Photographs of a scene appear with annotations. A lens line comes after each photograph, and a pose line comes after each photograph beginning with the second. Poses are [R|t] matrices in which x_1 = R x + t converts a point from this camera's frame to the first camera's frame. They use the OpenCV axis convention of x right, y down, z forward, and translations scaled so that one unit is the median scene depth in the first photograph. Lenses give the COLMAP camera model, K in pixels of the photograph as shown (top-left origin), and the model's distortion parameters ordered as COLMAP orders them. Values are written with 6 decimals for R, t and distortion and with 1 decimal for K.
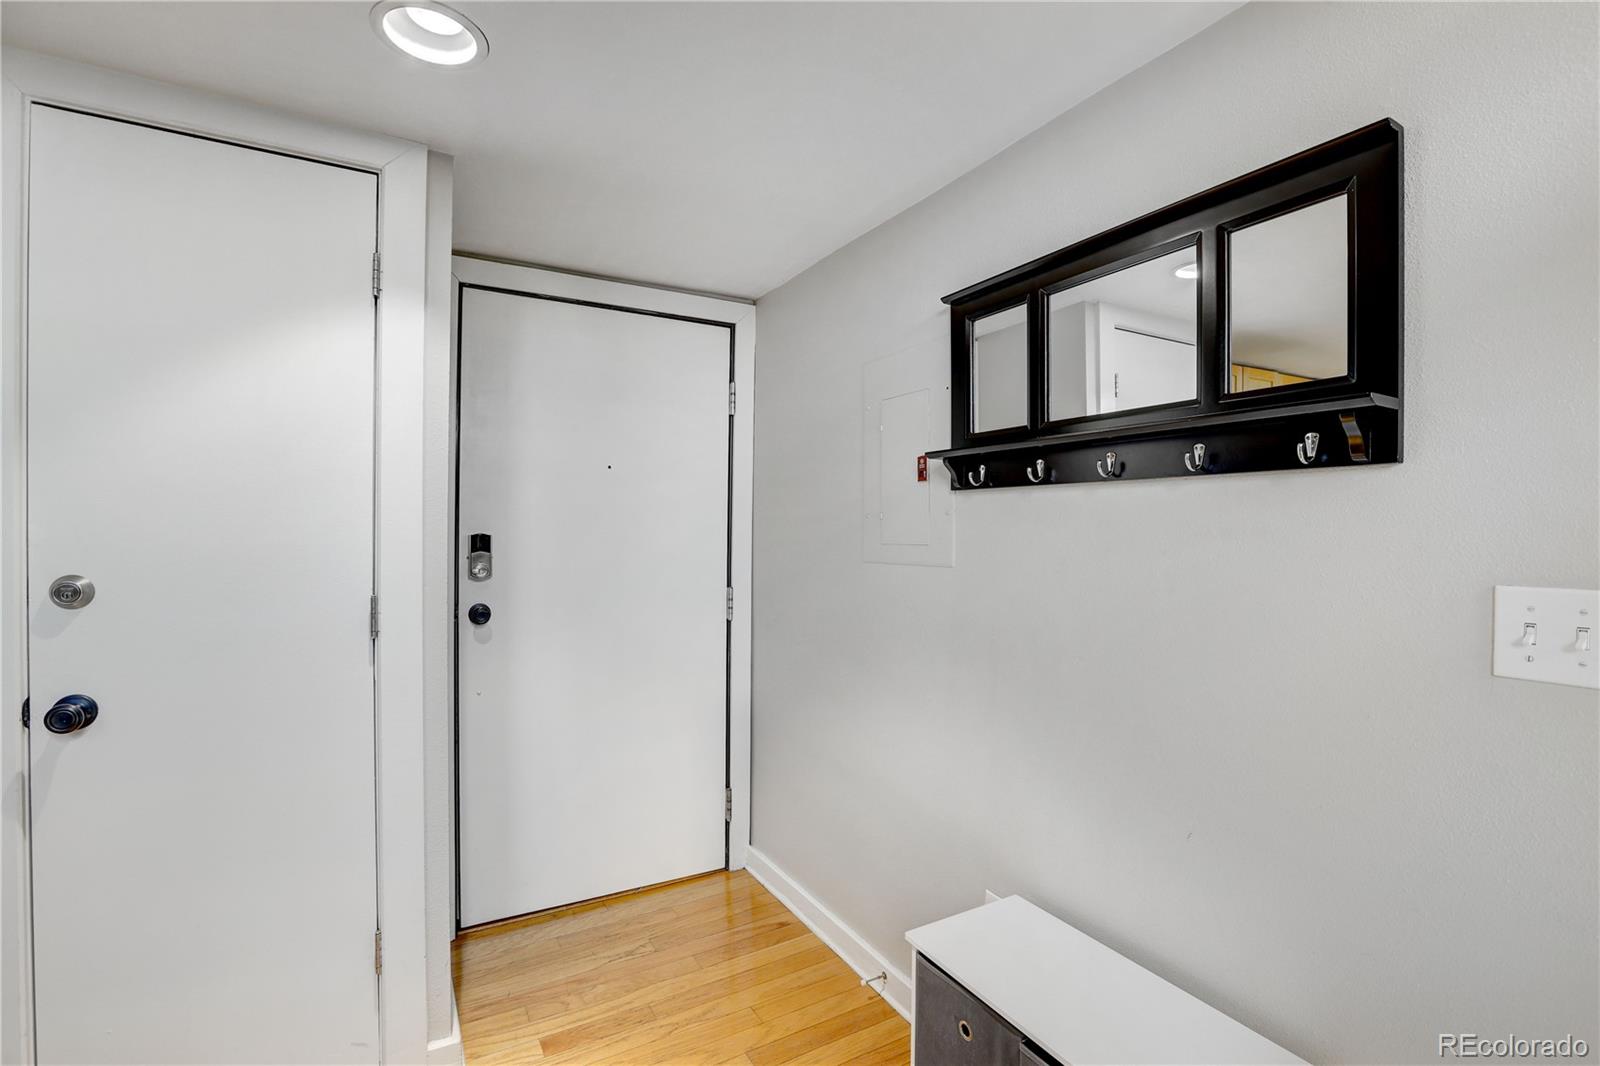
lens RADIAL K [[734.6, 0, 793.5], [0, 734.6, 540.3], [0, 0, 1]] dist [-0.055625, 0.018172]
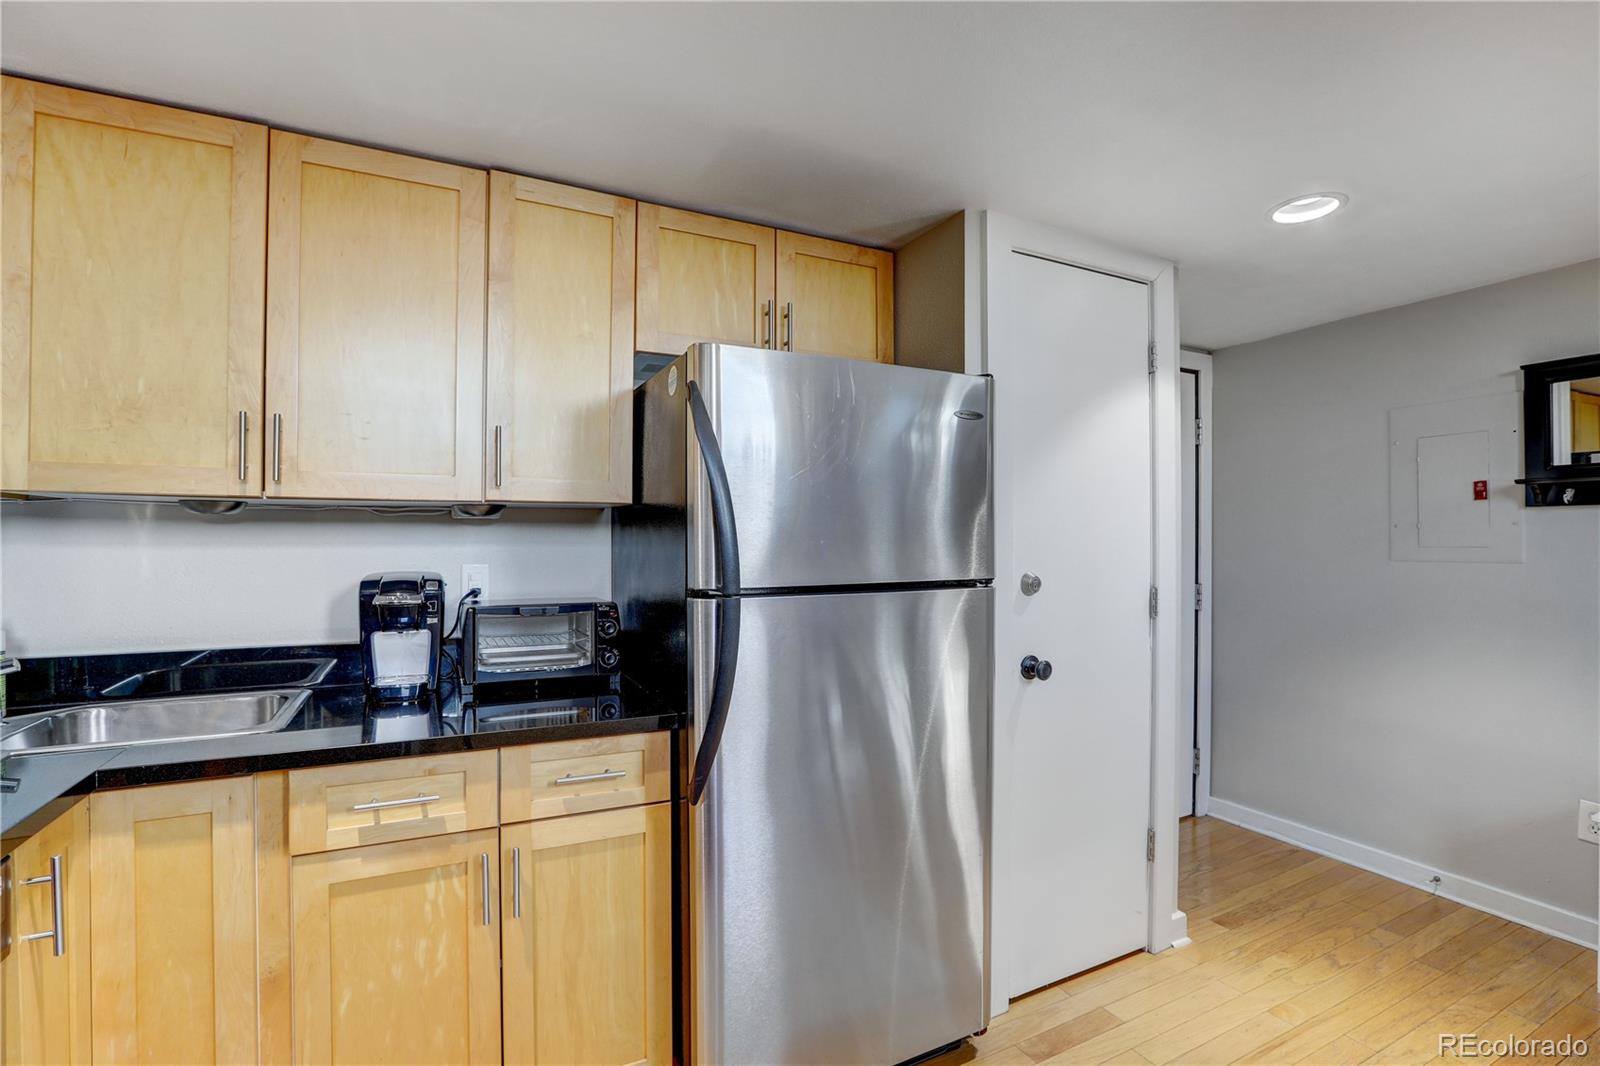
lens RADIAL K [[734.6, 0, 802.1], [0, 734.6, 535.1], [0, 0, 1]] dist [-0.055625, 0.018172]
pose [[0.998068, -0.007848, -0.061626, -0.921152], [0.006797, 0.999828, -0.017254, -0.001540], [0.061750, 0.016802, 0.997950, -0.347728]]
